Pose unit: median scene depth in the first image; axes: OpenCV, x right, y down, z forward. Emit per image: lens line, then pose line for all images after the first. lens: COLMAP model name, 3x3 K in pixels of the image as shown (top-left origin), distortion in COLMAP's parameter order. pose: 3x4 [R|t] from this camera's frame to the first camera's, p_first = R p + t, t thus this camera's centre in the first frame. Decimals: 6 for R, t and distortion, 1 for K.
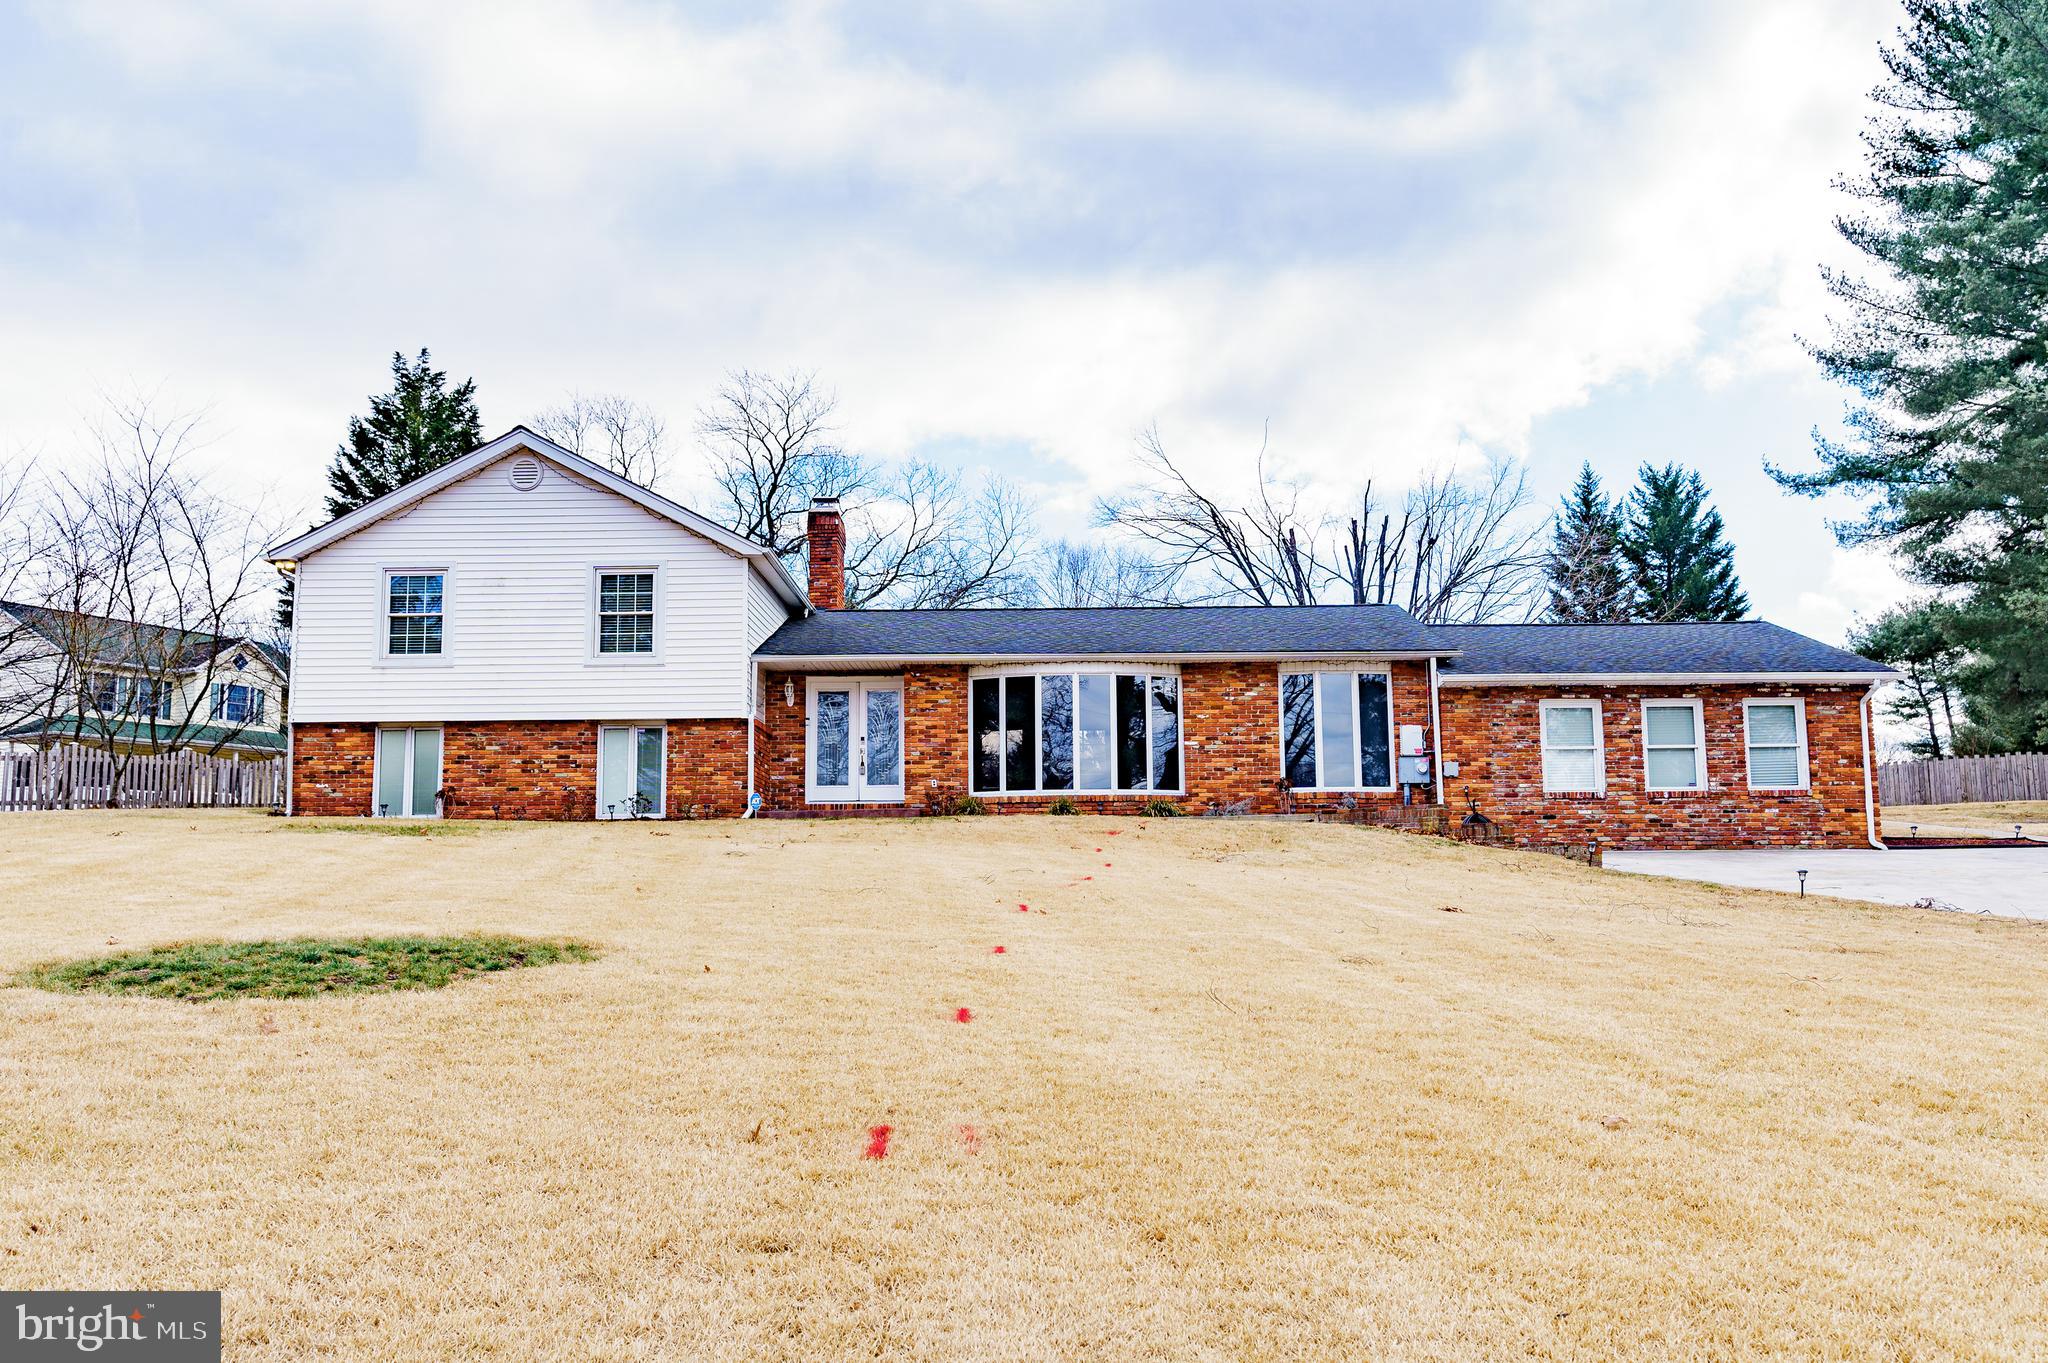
lens RADIAL K [[1355.4, 0, 995.8], [0, 1355.4, 685.7], [0, 0, 1]] dist [-0.031976, -0.001382]
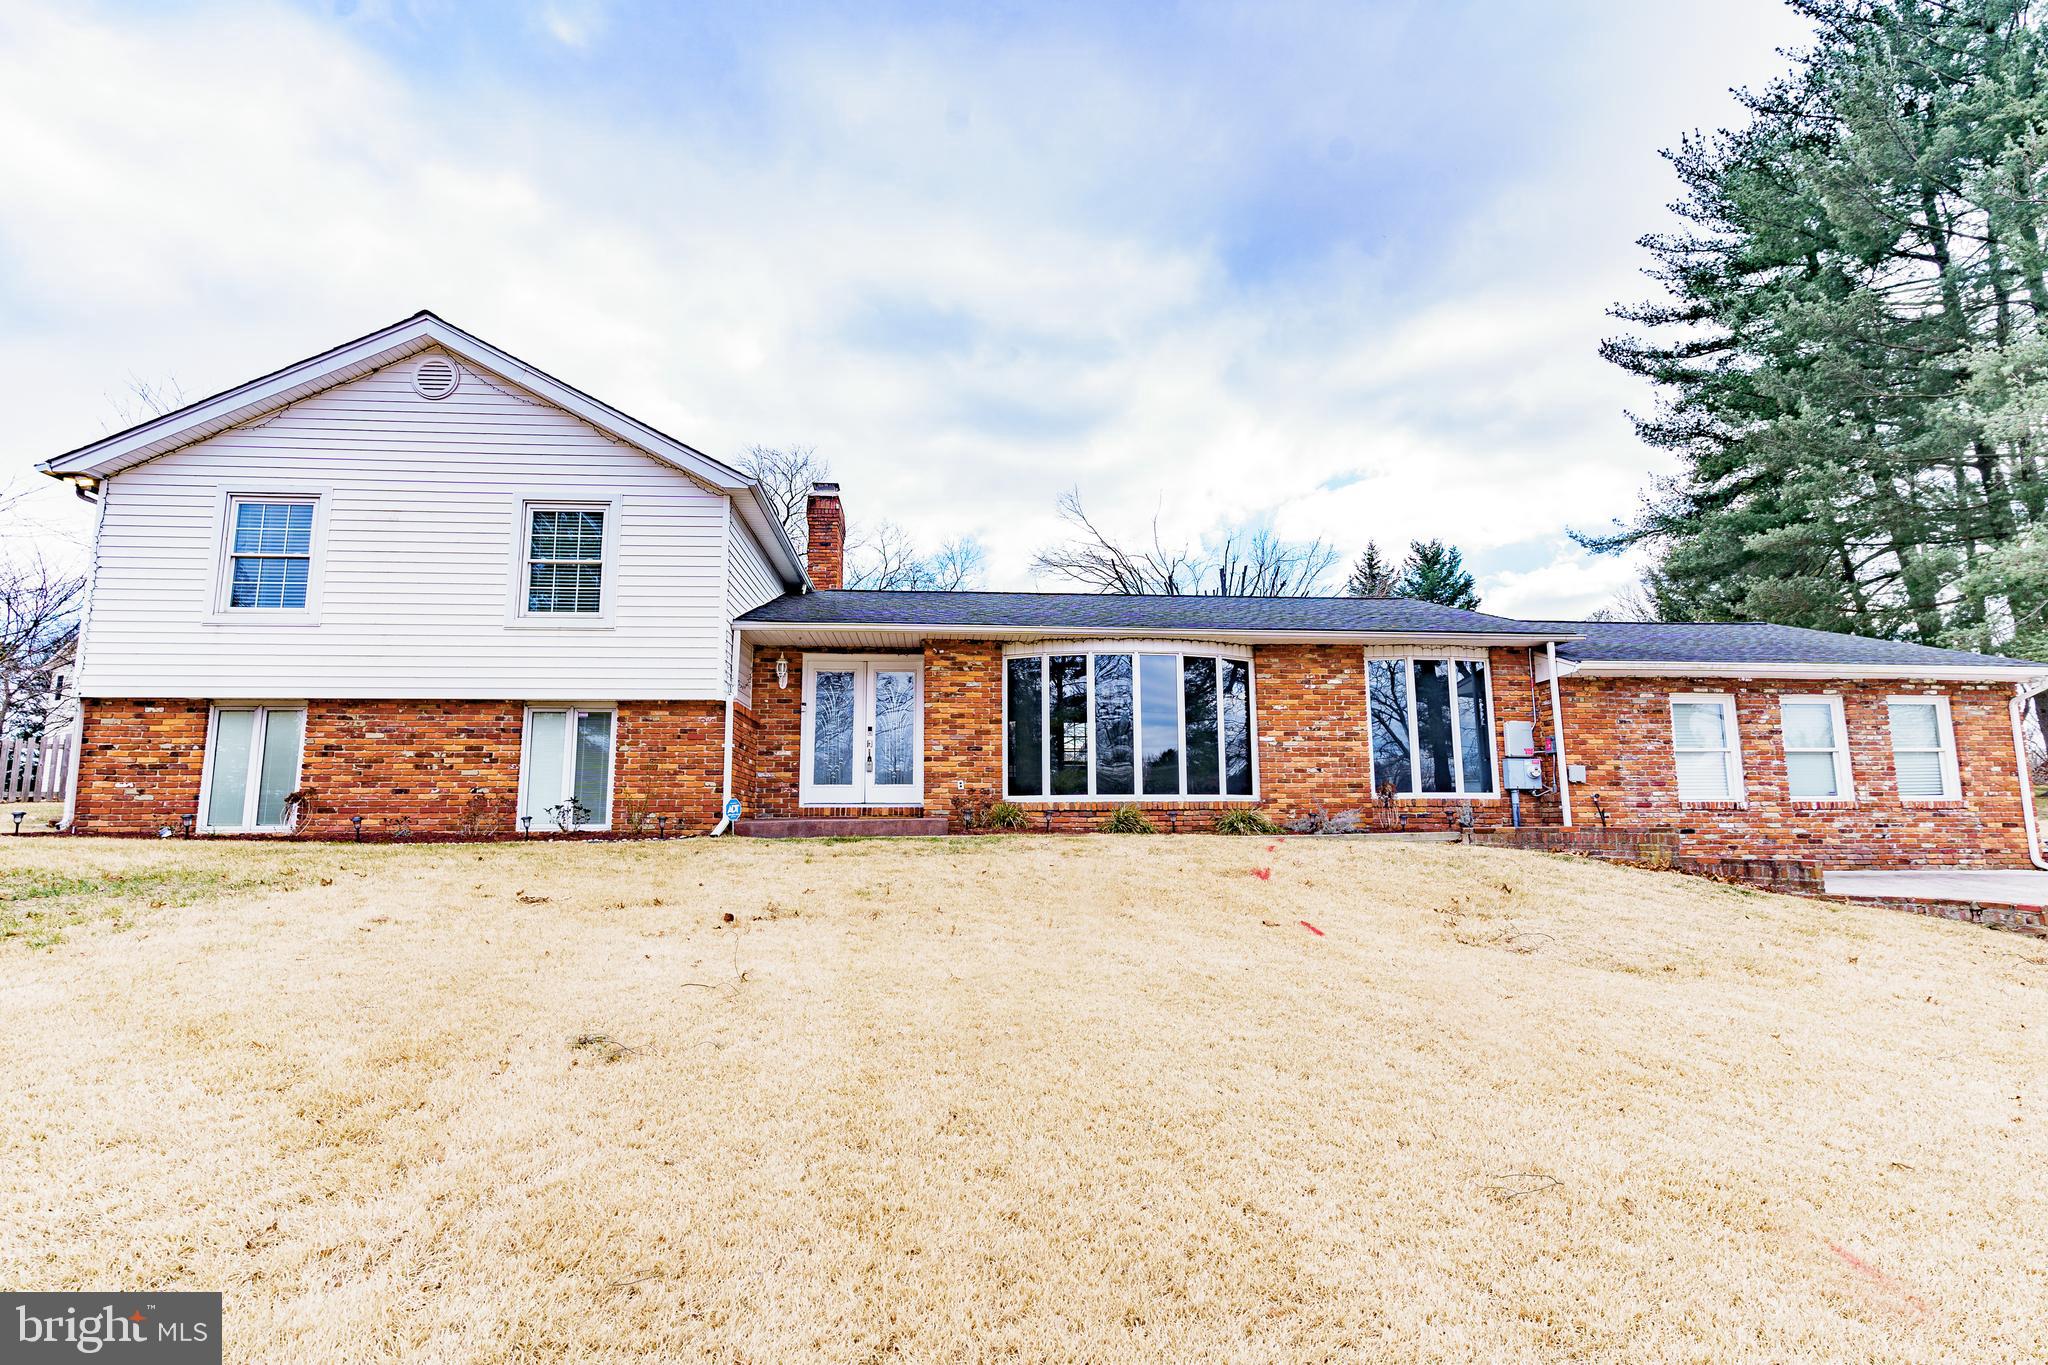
lens RADIAL K [[966.3, 0, 1024.0], [0, 966.3, 682.5], [0, 0, 1]] dist [-0.001149, -0.000317]
pose [[0.996103, 0.016343, 0.086668, -0.059813], [-0.015466, 0.999822, -0.010785, 0.016530], [-0.086828, 0.009403, 0.996179, 0.424197]]
